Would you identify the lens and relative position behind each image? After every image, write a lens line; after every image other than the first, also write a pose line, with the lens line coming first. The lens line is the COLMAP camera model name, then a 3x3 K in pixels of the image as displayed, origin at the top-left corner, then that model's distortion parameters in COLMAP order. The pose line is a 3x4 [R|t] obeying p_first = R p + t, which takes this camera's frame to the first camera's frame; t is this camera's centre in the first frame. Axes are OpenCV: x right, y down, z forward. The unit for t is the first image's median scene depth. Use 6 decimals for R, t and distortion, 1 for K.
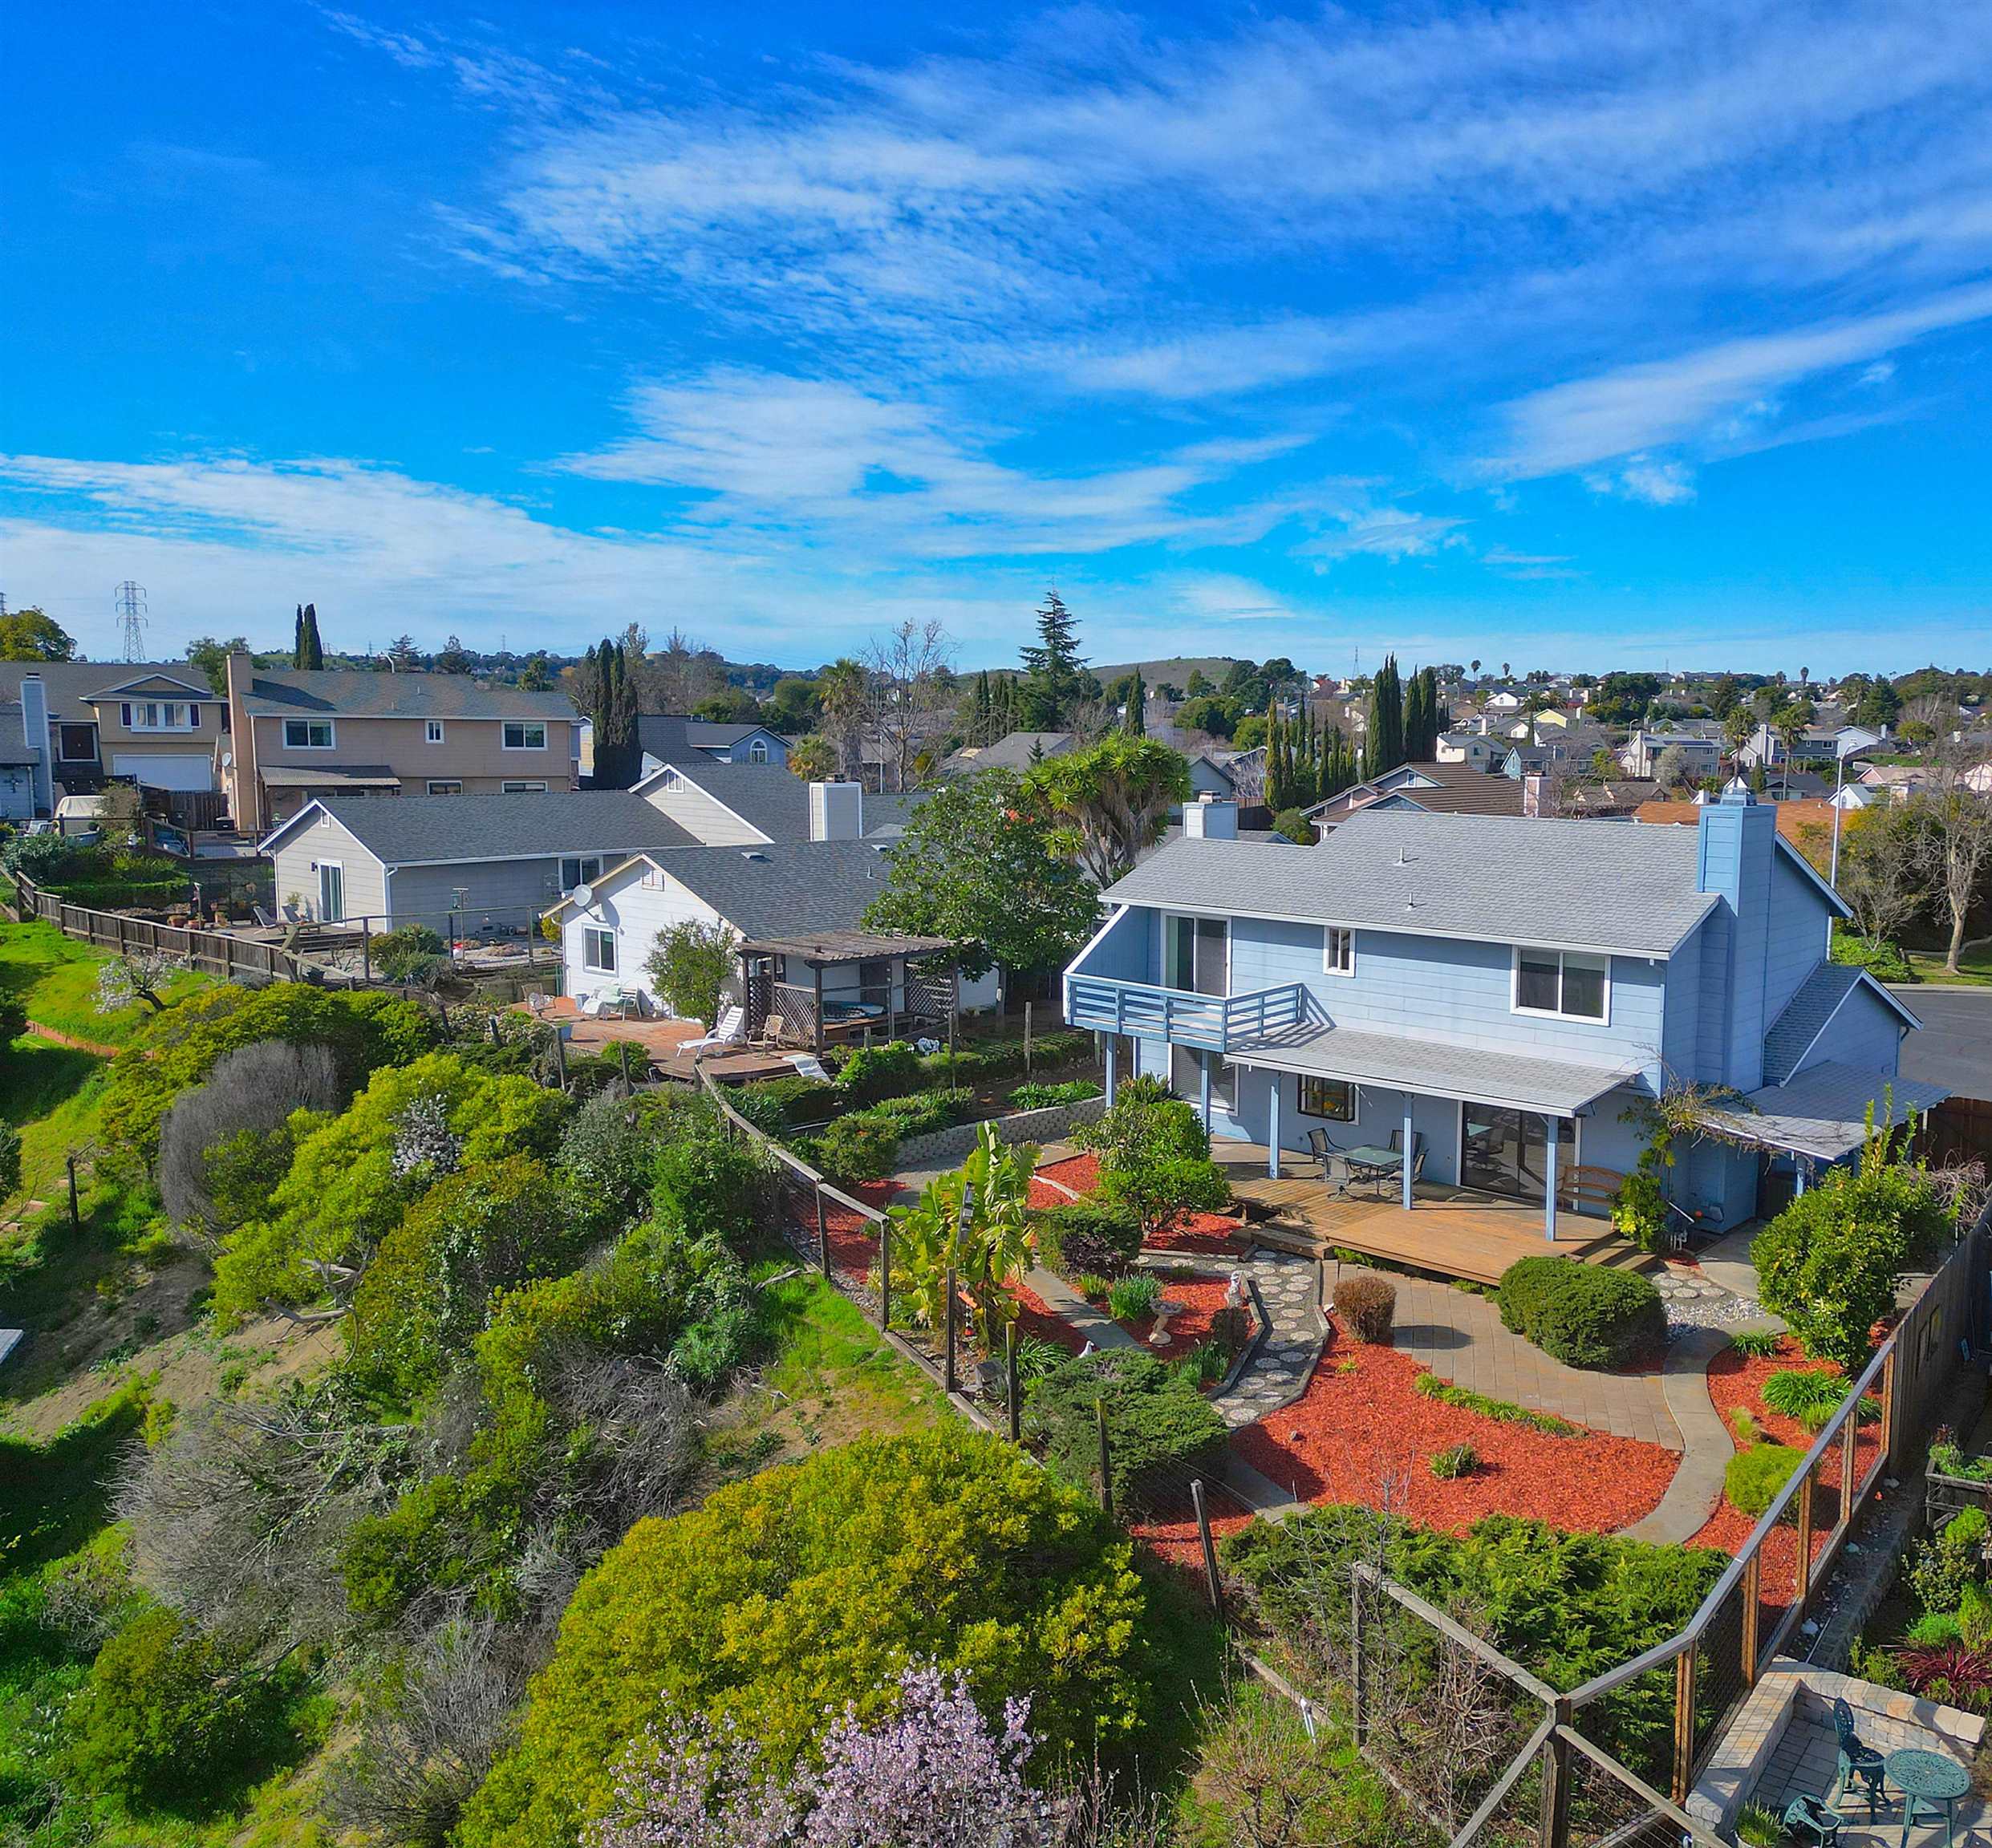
lens RADIAL K [[1767.4, 0, 1197.4], [0, 1767.4, 911.5], [0, 0, 1]] dist [0.066920, -0.051067]
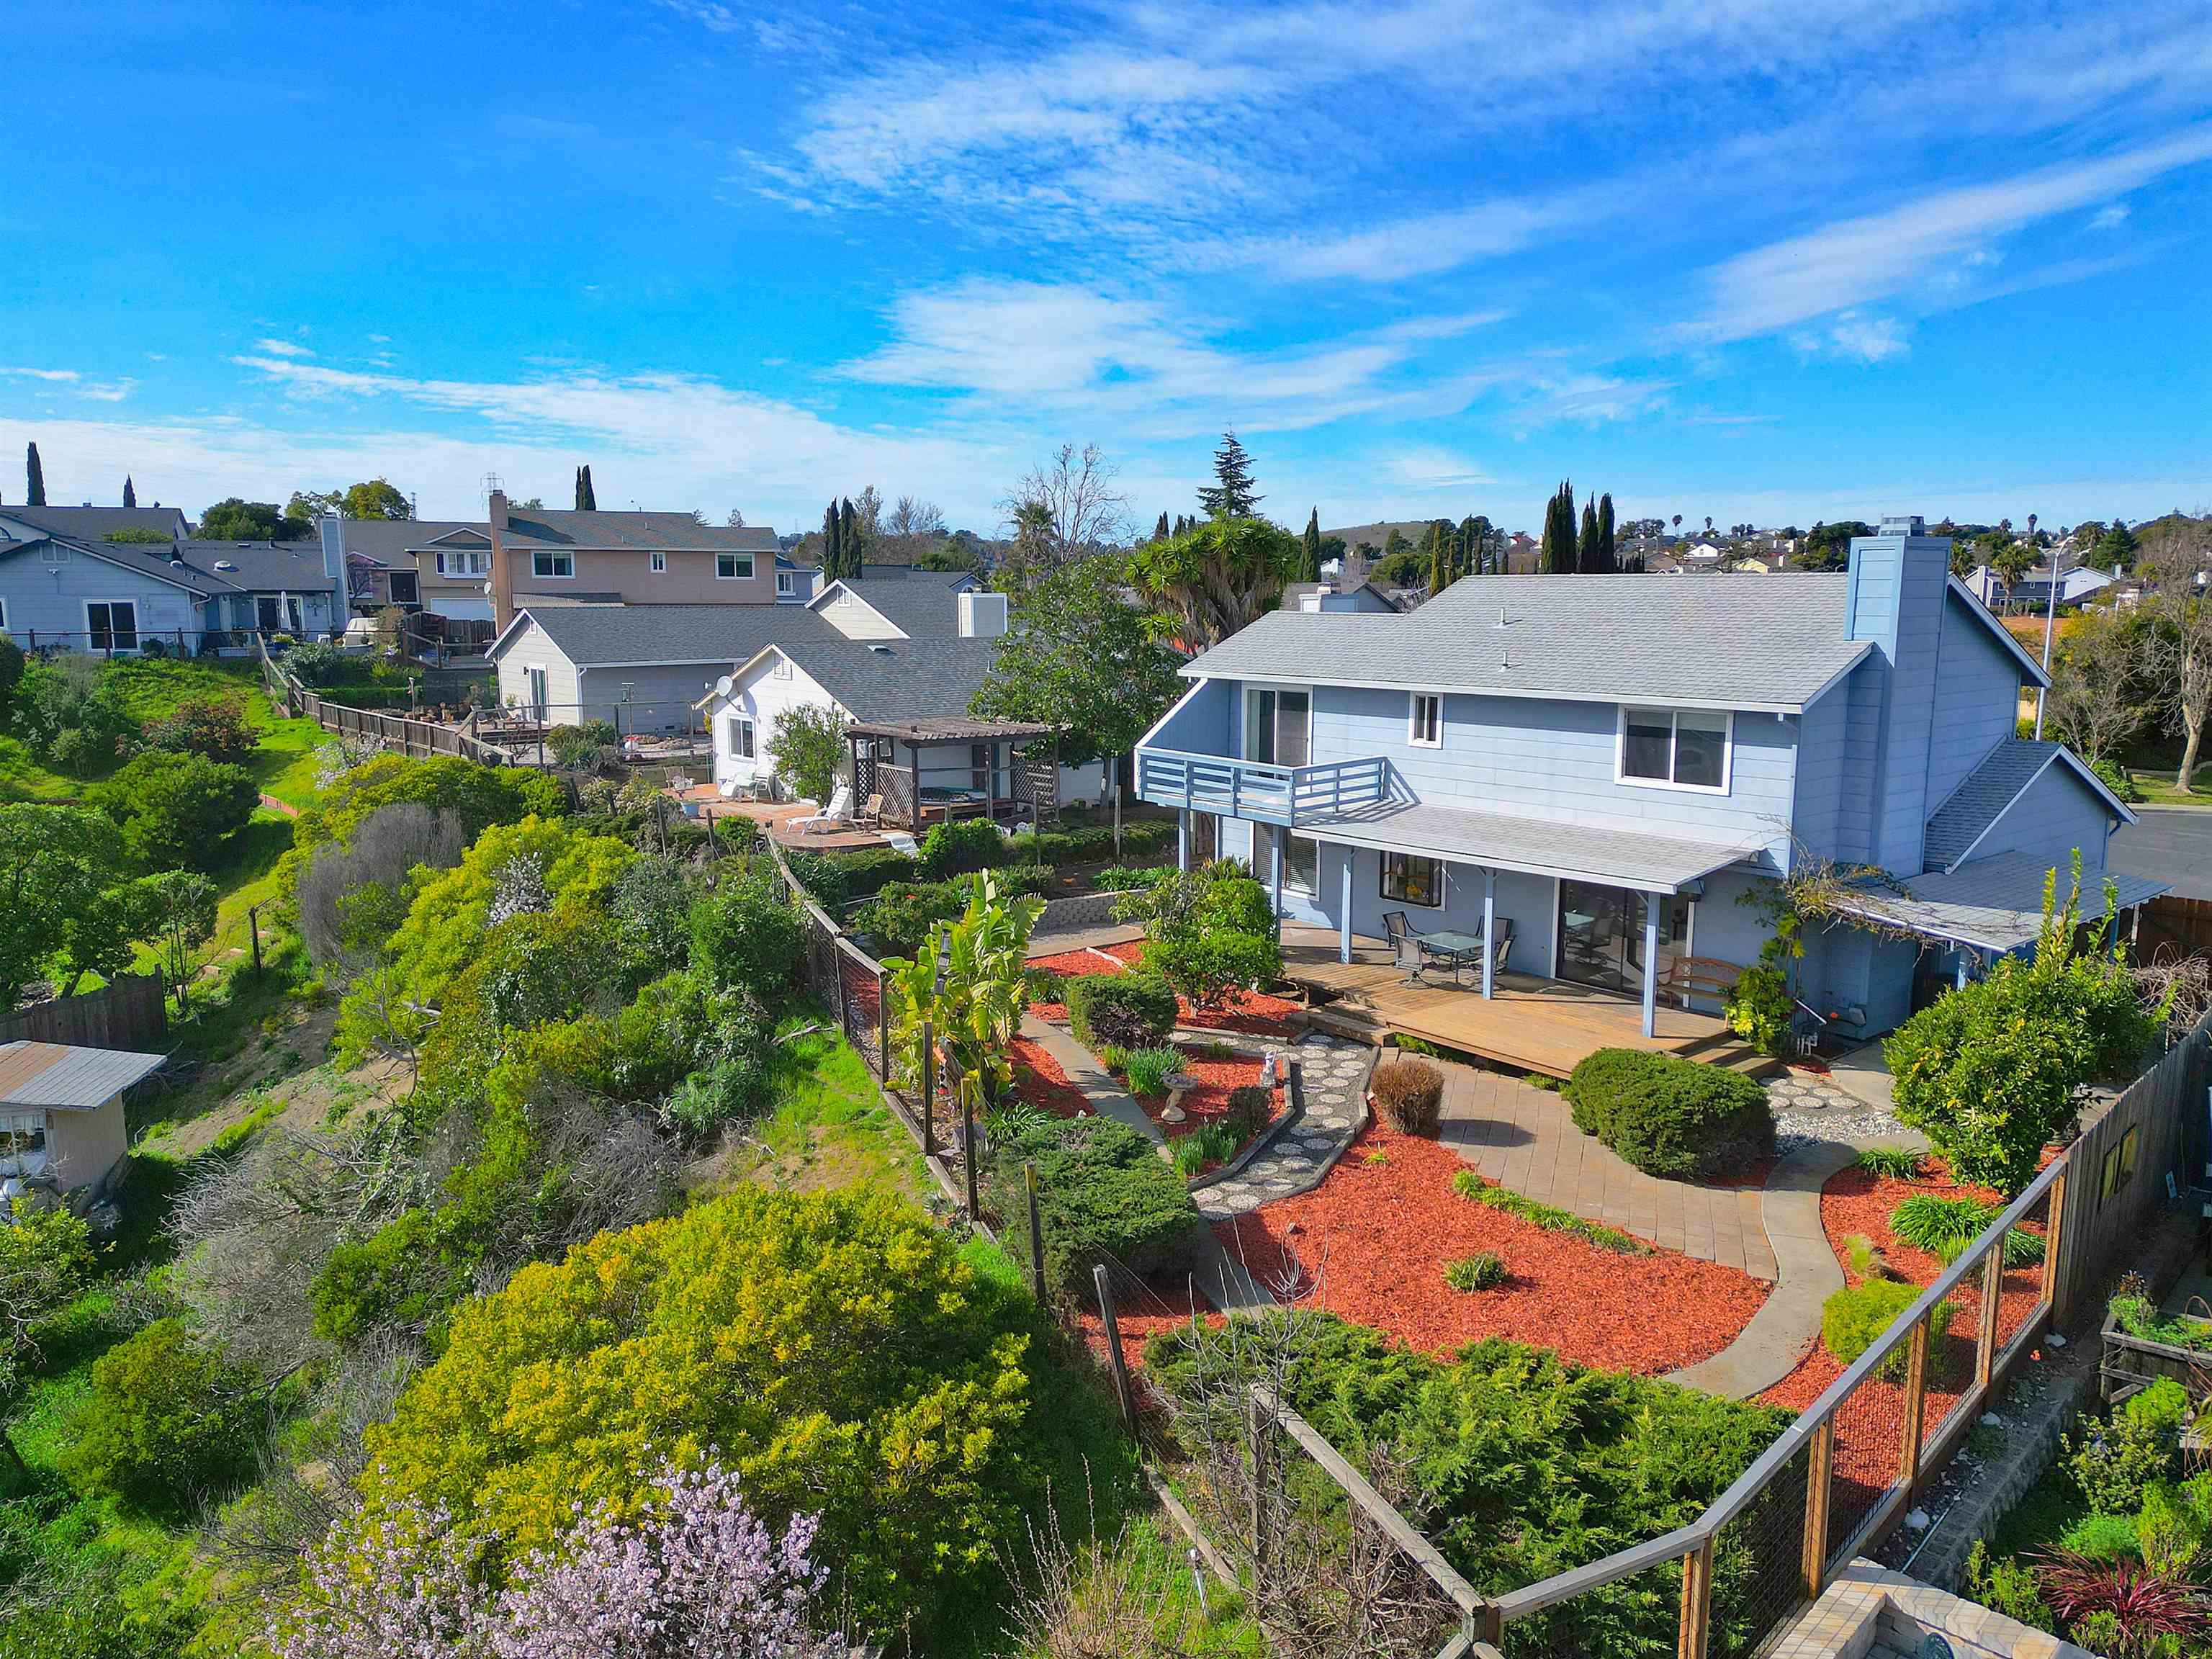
lens RADIAL K [[1594.6, 0, 1074.8], [0, 1594.6, 812.5], [0, 0, 1]] dist [0.069921, -0.068324]
pose [[0.979338, 0.016843, -0.201527, 0.080179], [-0.010979, 0.999484, 0.030179, 0.054143], [0.201931, -0.027343, 0.979018, 0.170233]]
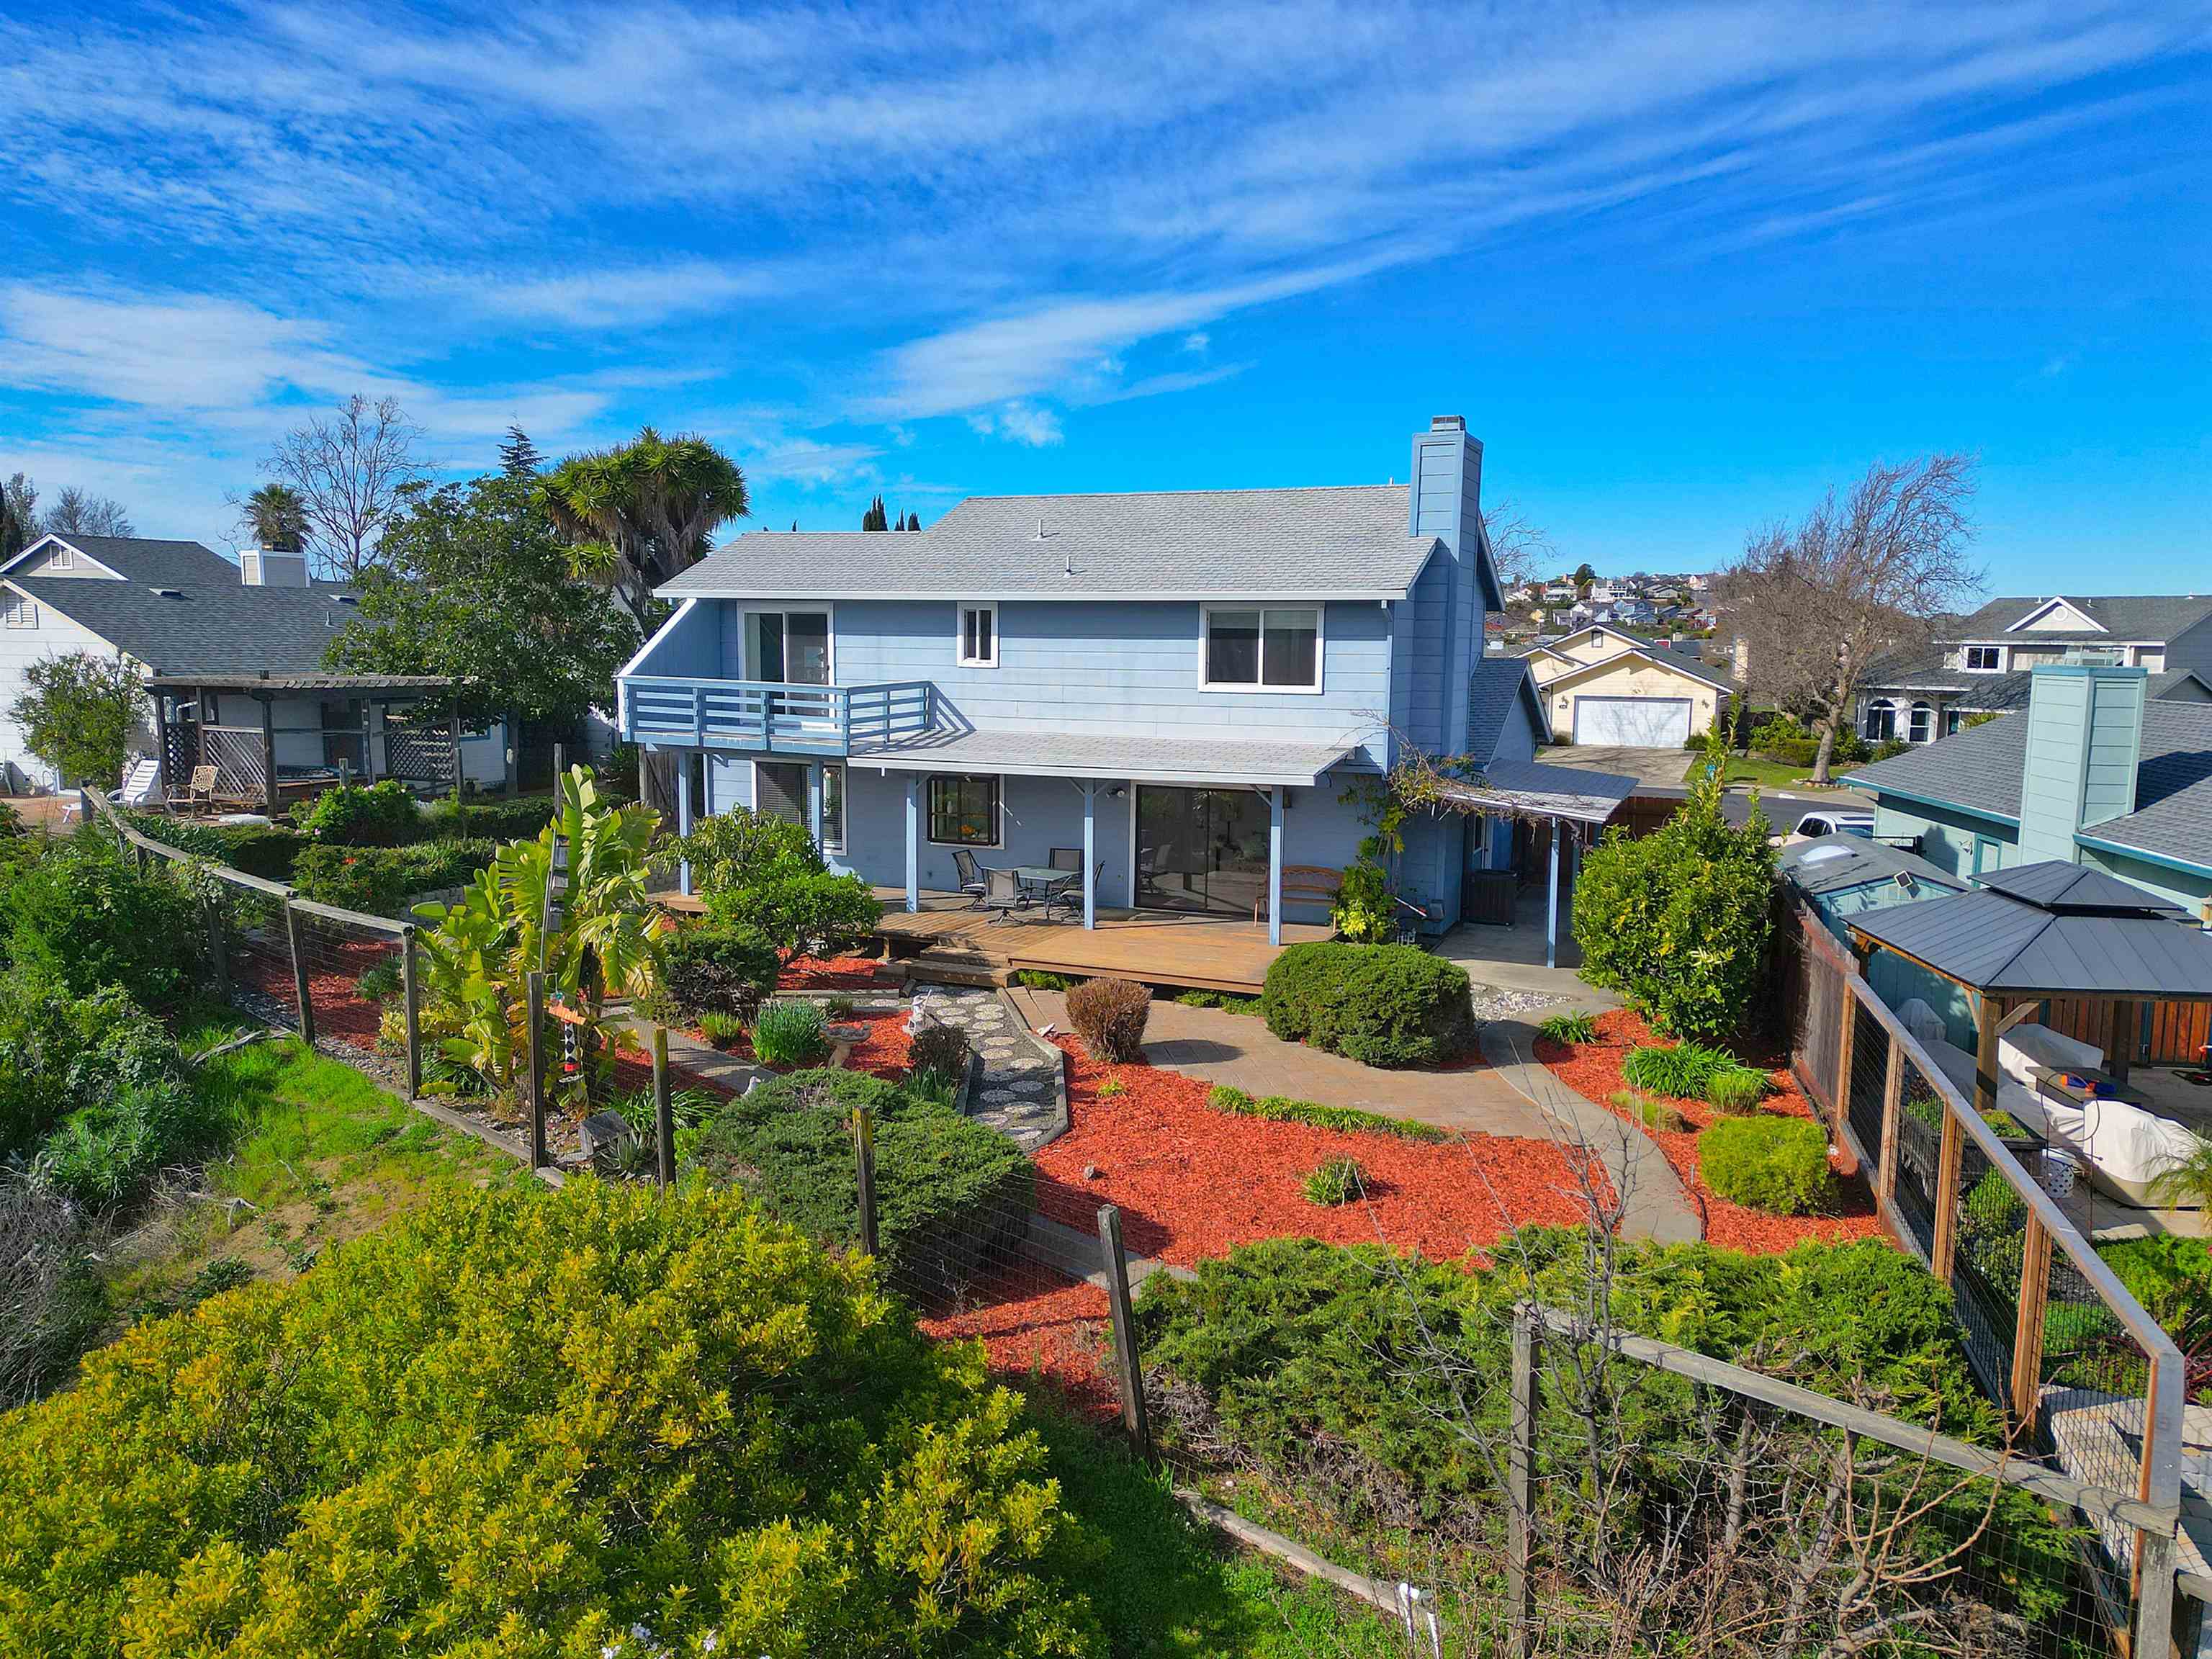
lens RADIAL K [[1573.0, 0, 1092.5], [0, 1573.0, 842.0], [0, 0, 1]] dist [0.059268, -0.044364]
pose [[0.962103, -0.033820, 0.270580, -0.079168], [0.028542, 0.999318, 0.023421, 0.117623], [-0.271188, -0.014811, 0.962412, 0.321493]]
